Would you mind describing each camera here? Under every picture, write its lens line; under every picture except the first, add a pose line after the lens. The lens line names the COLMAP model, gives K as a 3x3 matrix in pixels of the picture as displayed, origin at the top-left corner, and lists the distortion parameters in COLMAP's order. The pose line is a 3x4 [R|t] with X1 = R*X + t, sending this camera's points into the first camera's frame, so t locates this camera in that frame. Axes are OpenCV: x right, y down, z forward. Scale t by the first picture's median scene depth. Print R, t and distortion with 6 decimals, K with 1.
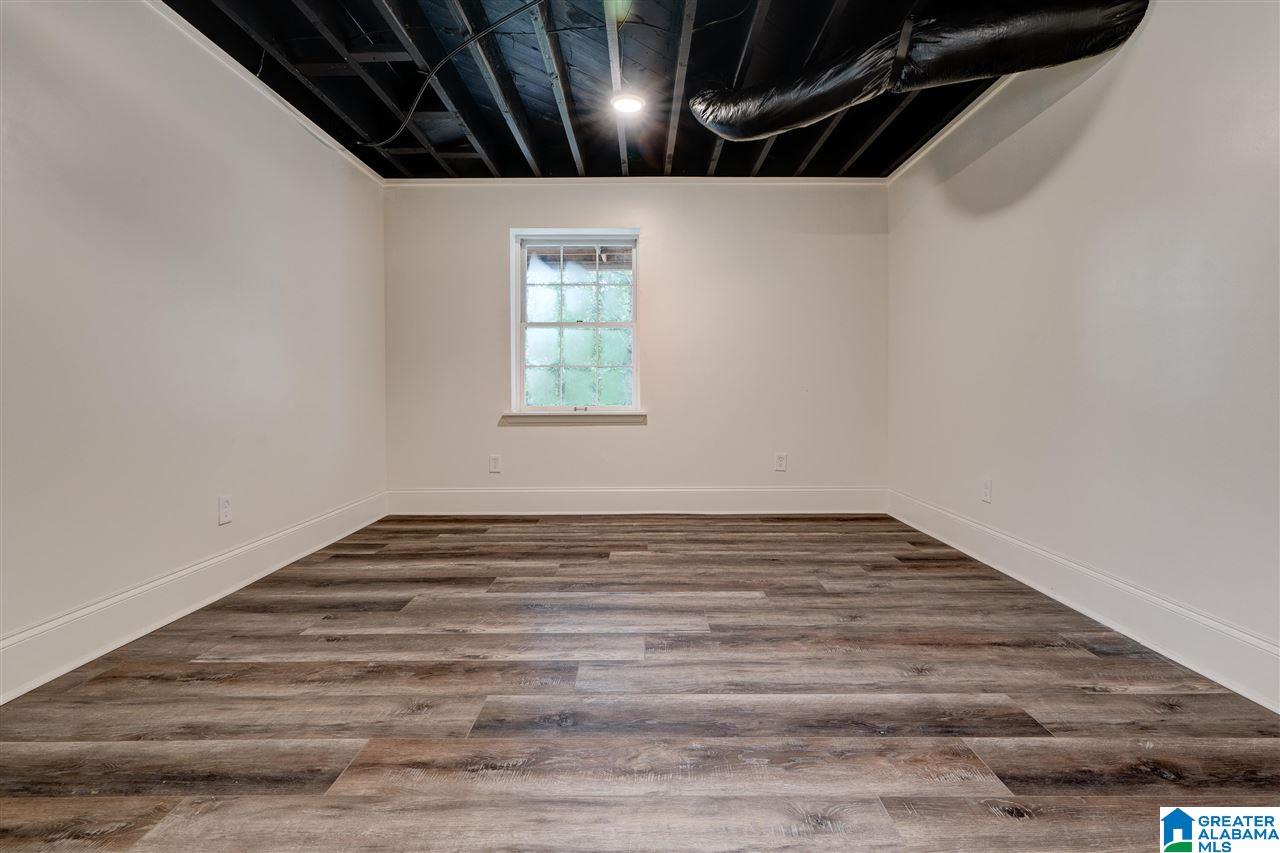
lens RADIAL K [[586.6, 0, 639.8], [0, 586.6, 423.8], [0, 0, 1]] dist [-0.002085, 0.002418]
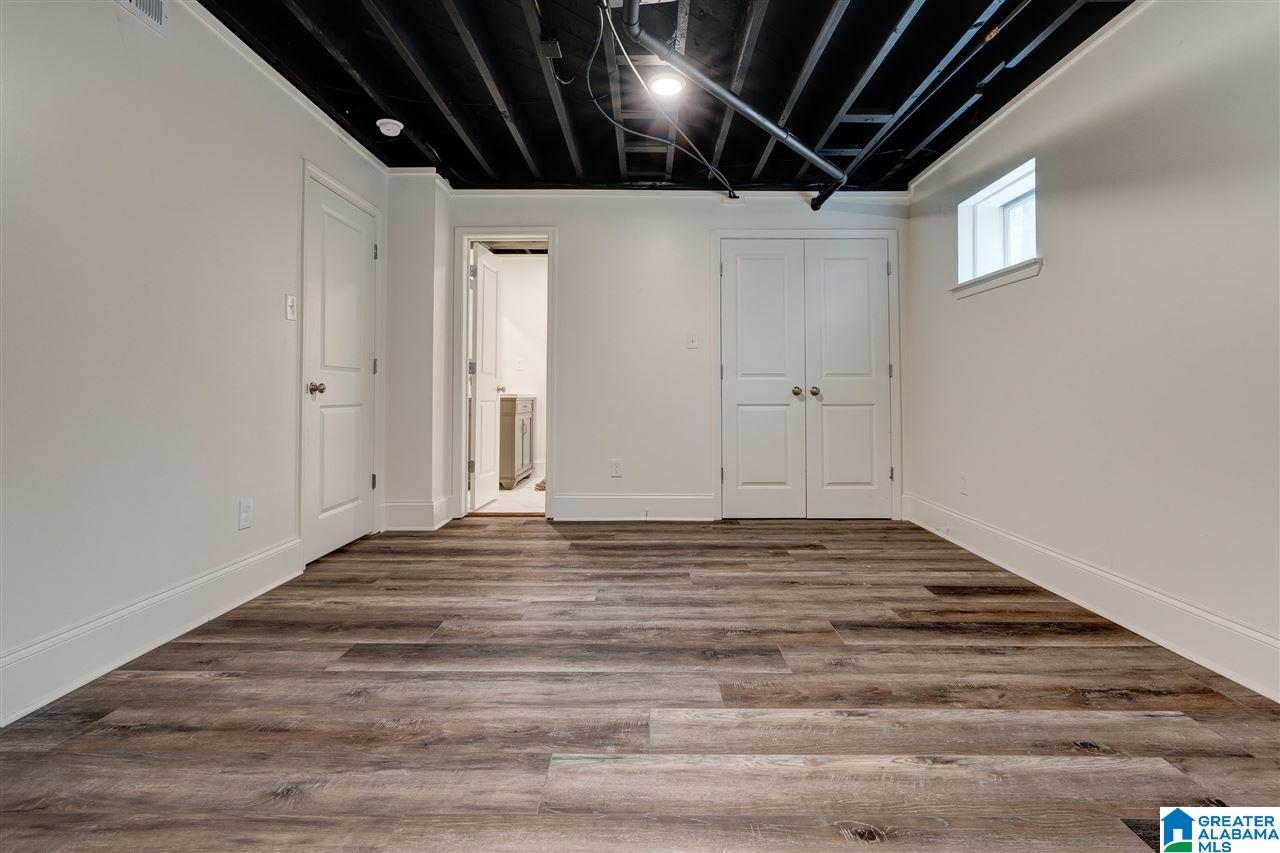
lens RADIAL K [[586.6, 0, 645.7], [0, 586.6, 388.8], [0, 0, 1]] dist [-0.002085, 0.002418]
pose [[-0.999999, 0.000253, -0.001573, 0.016599], [0.000178, 0.998873, 0.047455, -0.113321], [0.001583, 0.047455, -0.998872, 1.924625]]
